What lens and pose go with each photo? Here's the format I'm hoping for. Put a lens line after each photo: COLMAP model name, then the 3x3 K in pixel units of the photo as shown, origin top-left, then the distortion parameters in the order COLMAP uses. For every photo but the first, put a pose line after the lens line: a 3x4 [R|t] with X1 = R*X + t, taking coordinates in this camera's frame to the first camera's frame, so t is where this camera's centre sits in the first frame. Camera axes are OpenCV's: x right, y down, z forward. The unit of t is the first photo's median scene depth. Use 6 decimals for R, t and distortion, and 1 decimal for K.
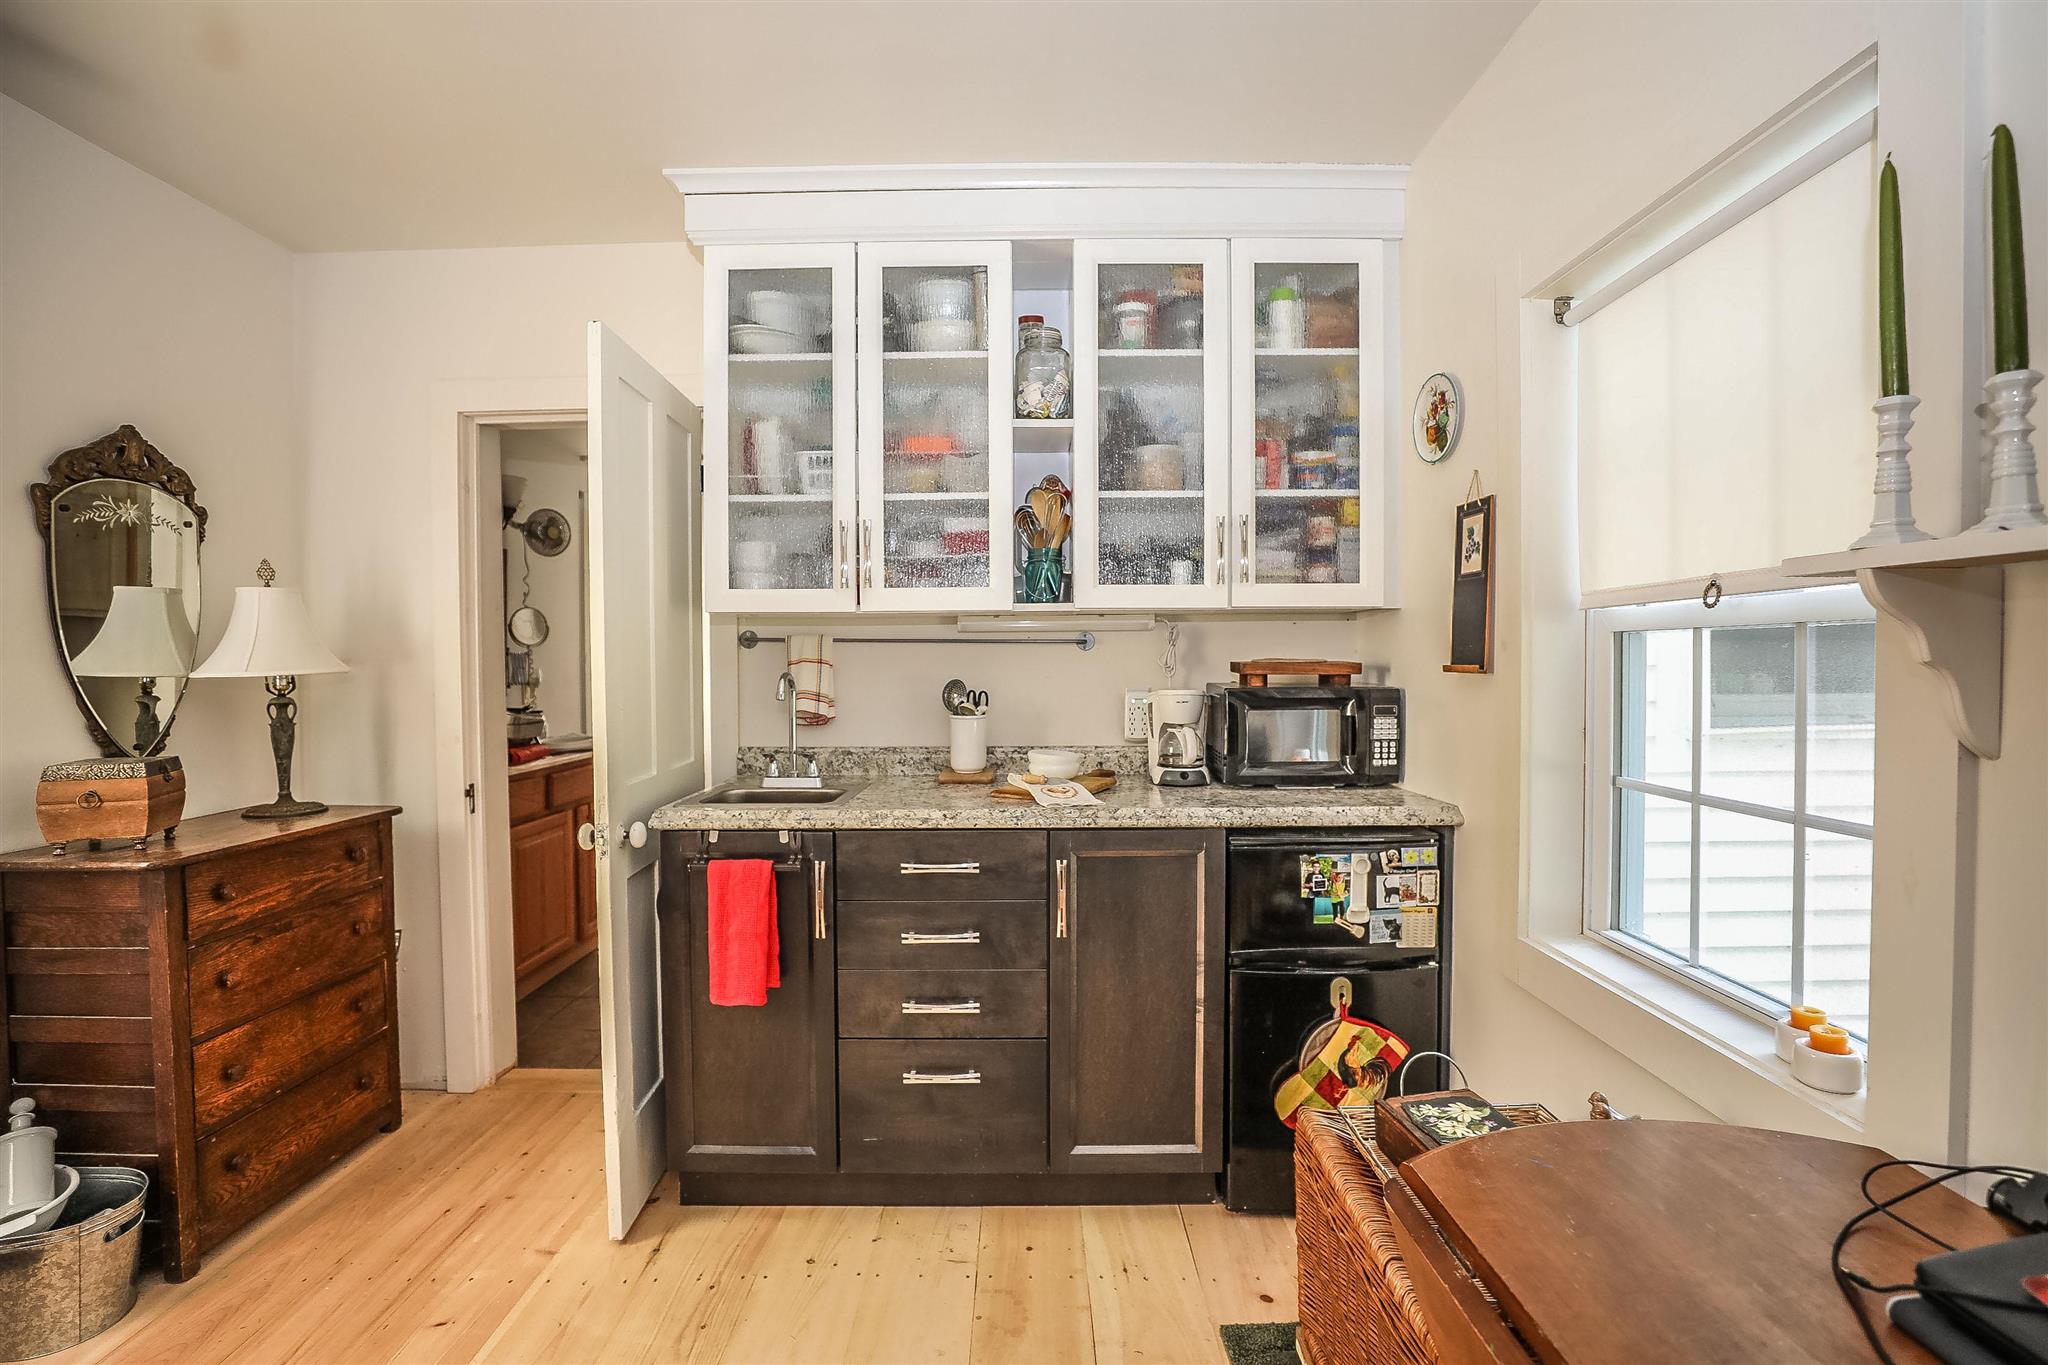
lens RADIAL K [[929.3, 0, 1026.1], [0, 929.3, 678.2], [0, 0, 1]] dist [-0.043874, 0.011540]
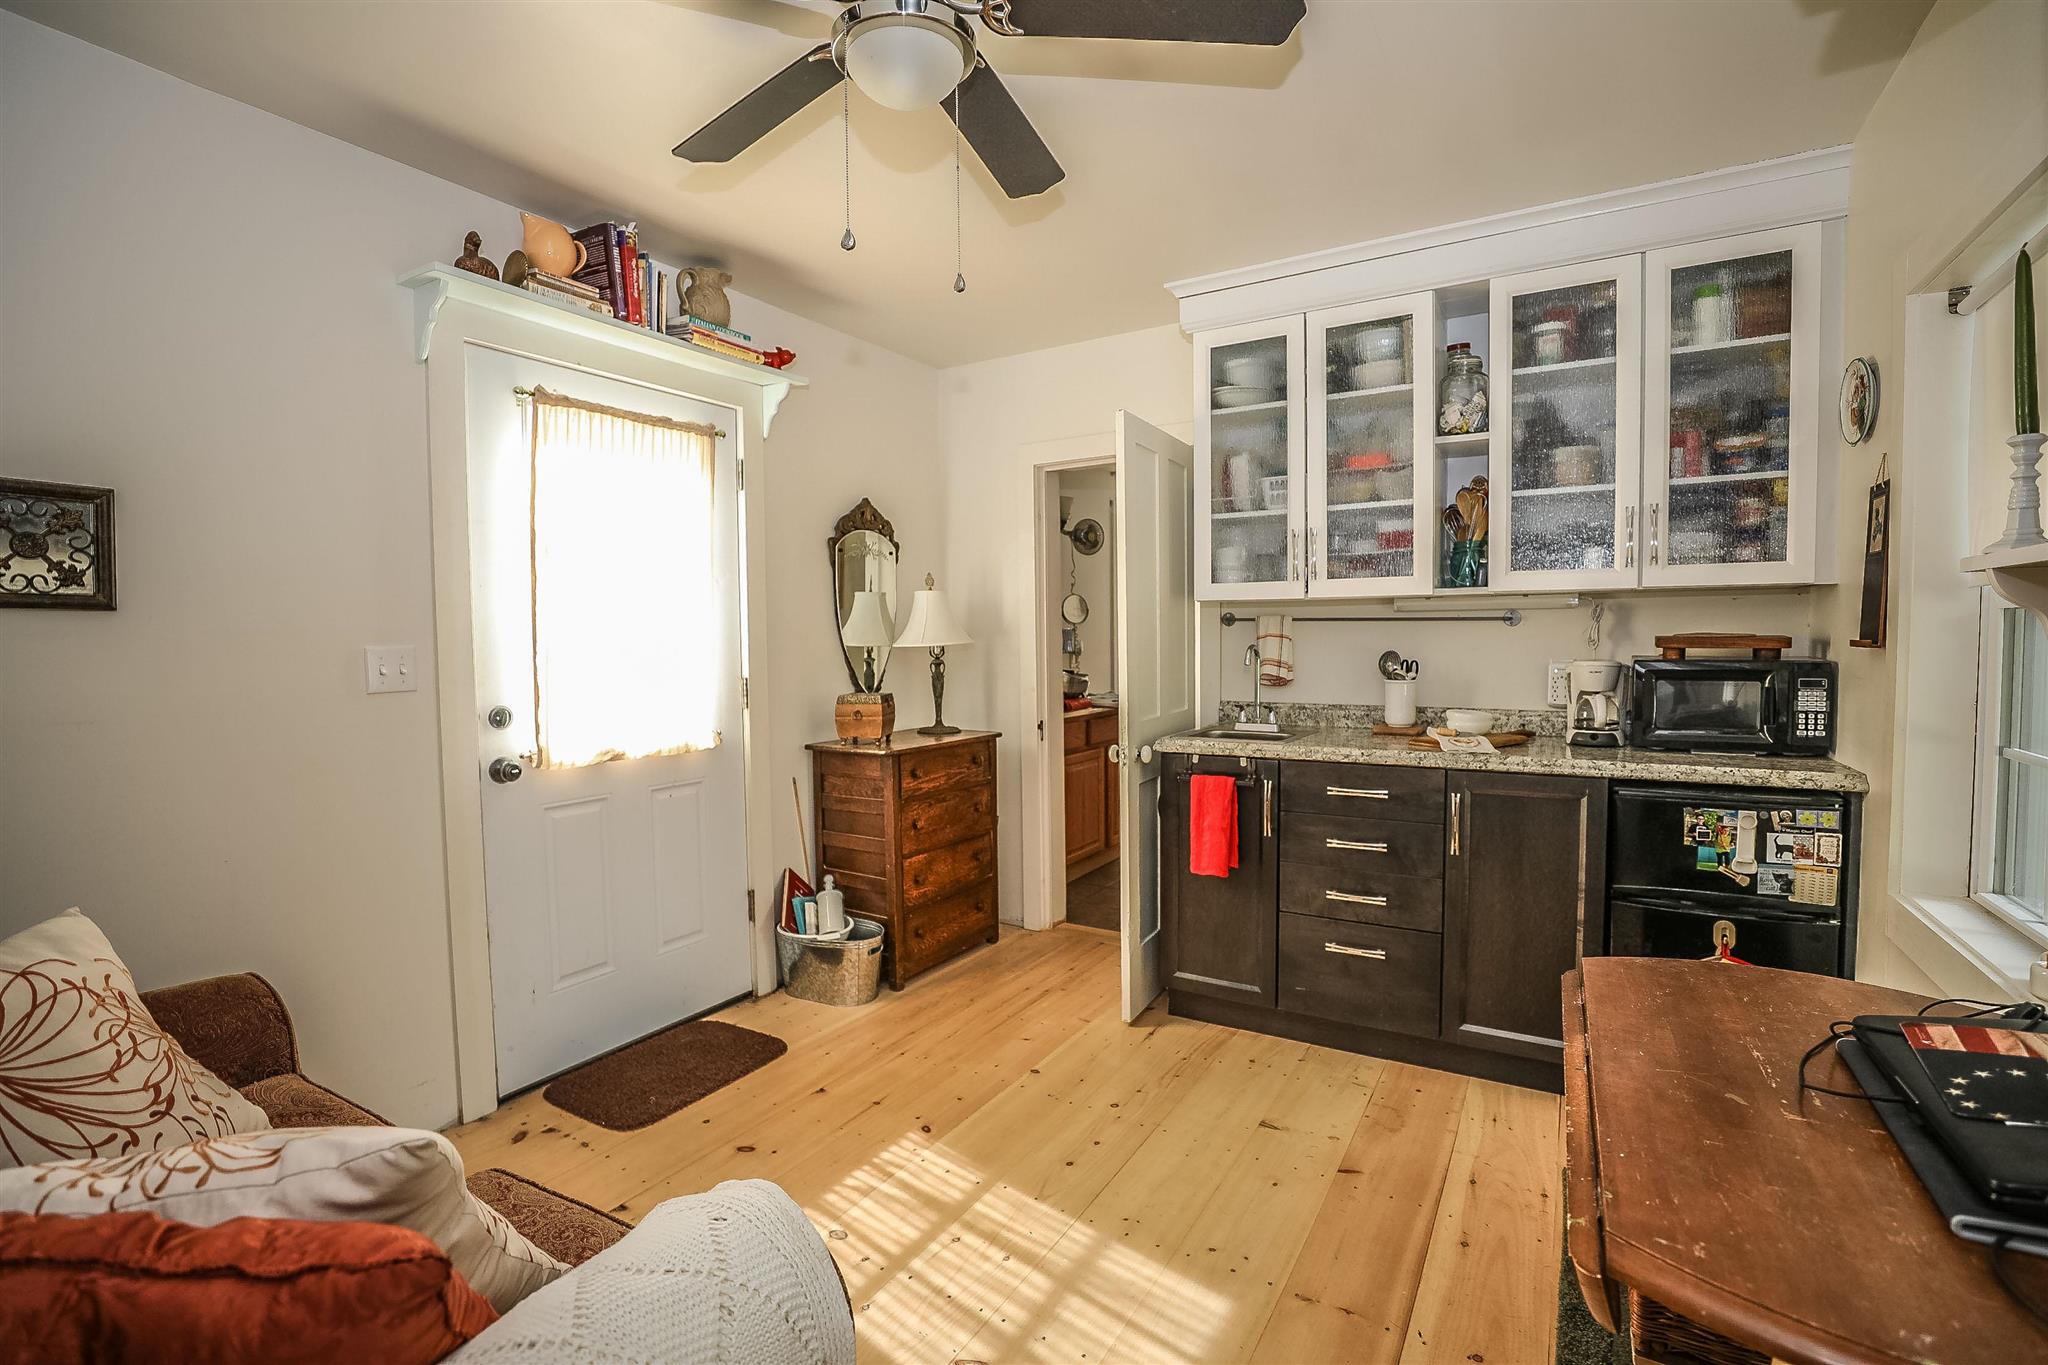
lens RADIAL K [[929.3, 0, 1037.1], [0, 929.3, 679.5], [0, 0, 1]] dist [-0.043874, 0.011540]
pose [[0.863399, 0.020856, -0.504091, 0.167715], [-0.004896, 0.999445, 0.032965, 0.001561], [0.504498, -0.025994, 0.863021, -0.353026]]
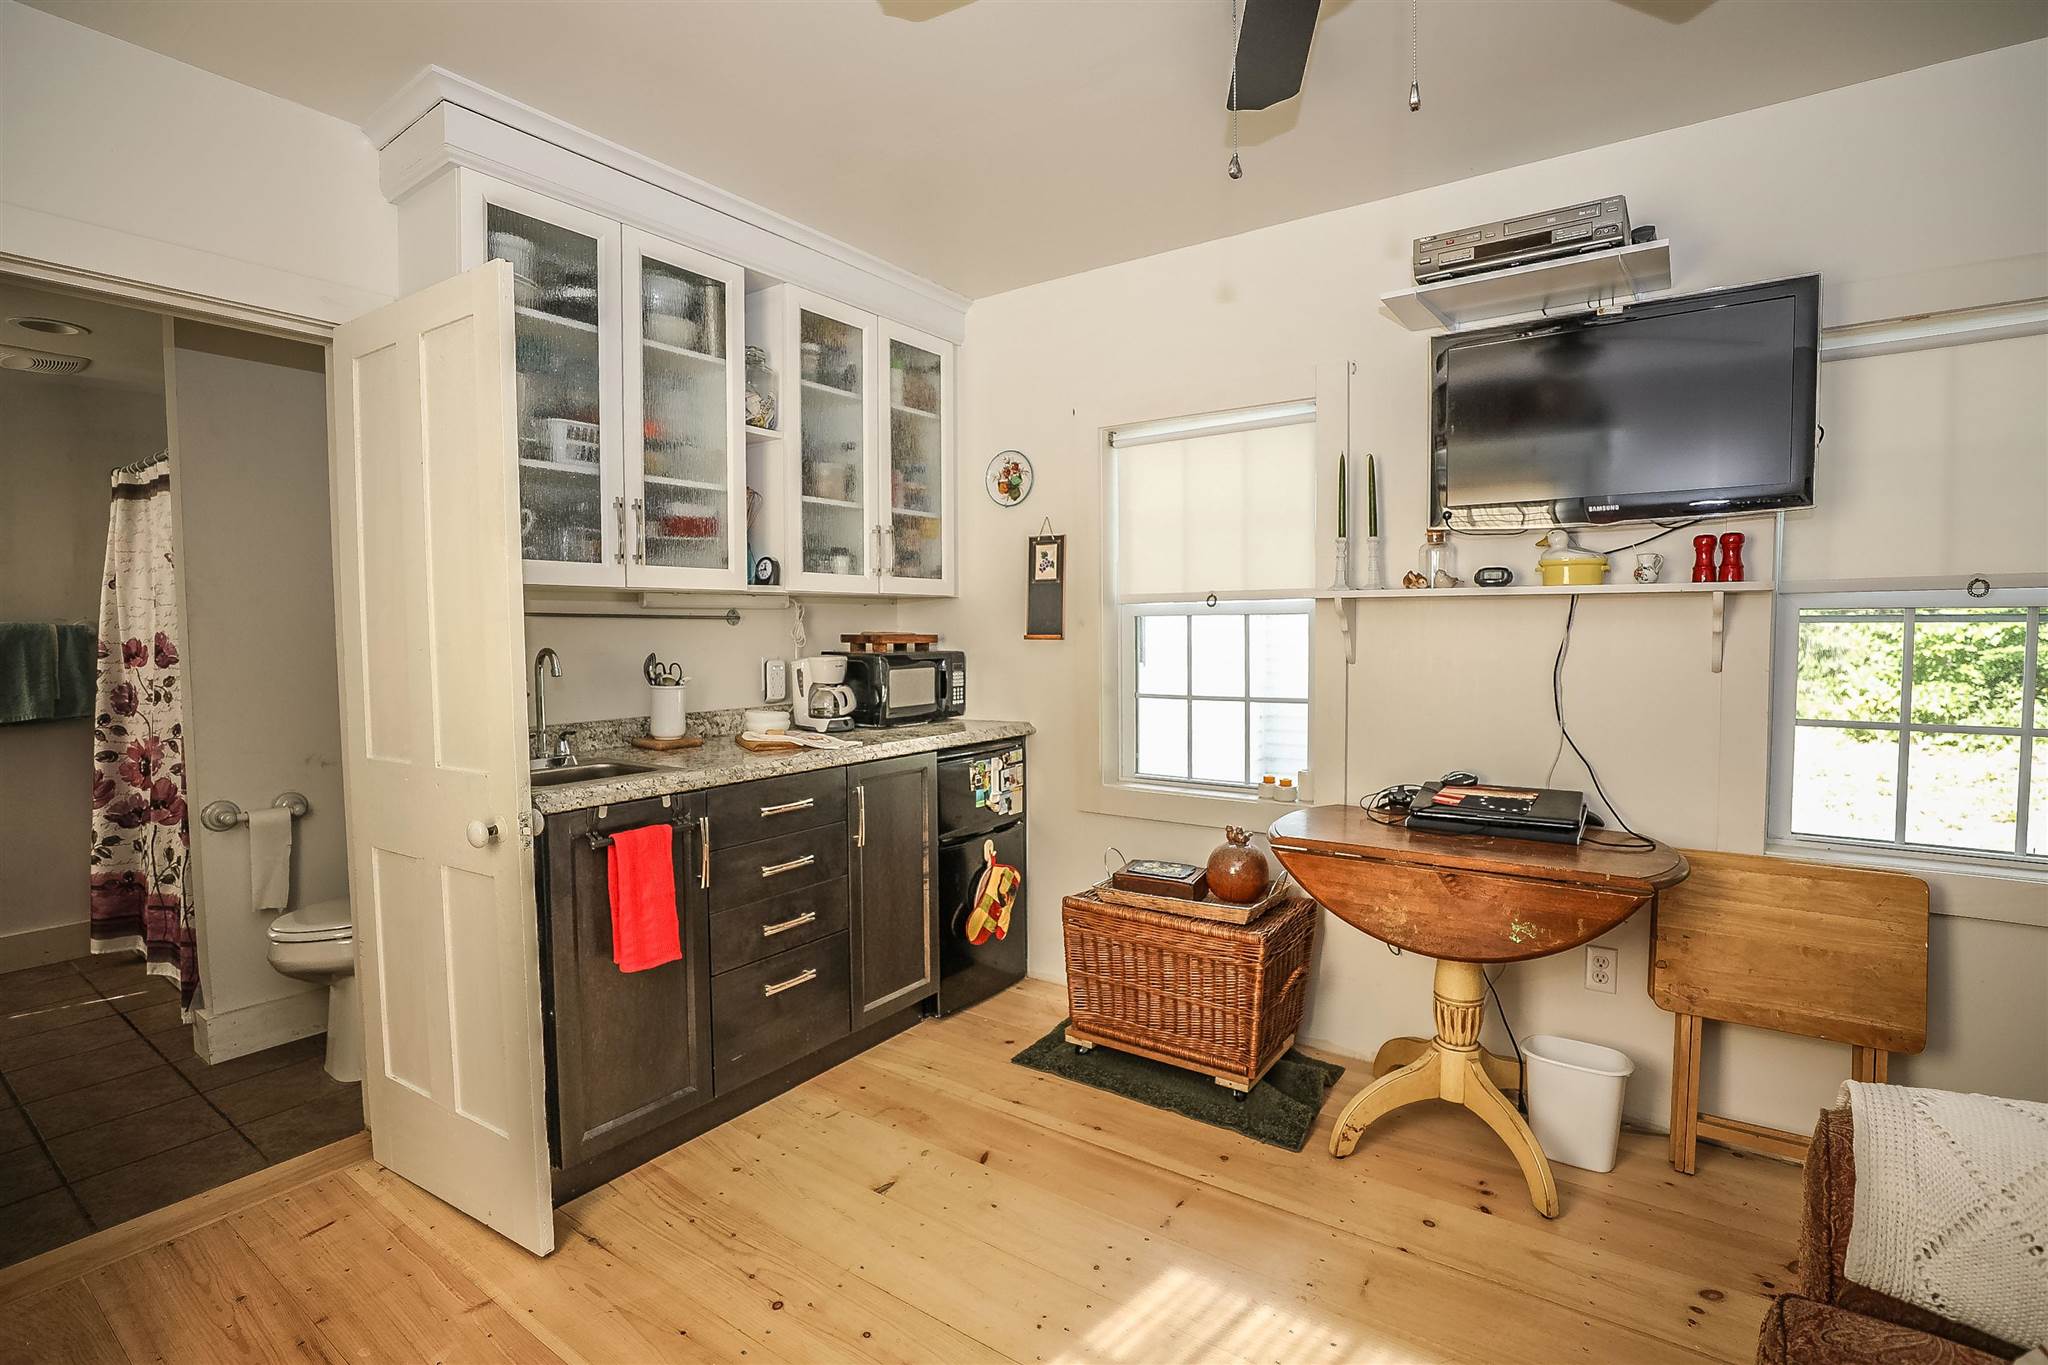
lens RADIAL K [[929.3, 0, 1045.7], [0, 929.3, 676.2], [0, 0, 1]] dist [-0.043874, 0.011540]
pose [[0.571899, -0.041722, 0.819263, -0.837595], [0.022184, 0.999127, 0.035395, 0.000759], [-0.820024, -0.002068, 0.572325, 0.040408]]
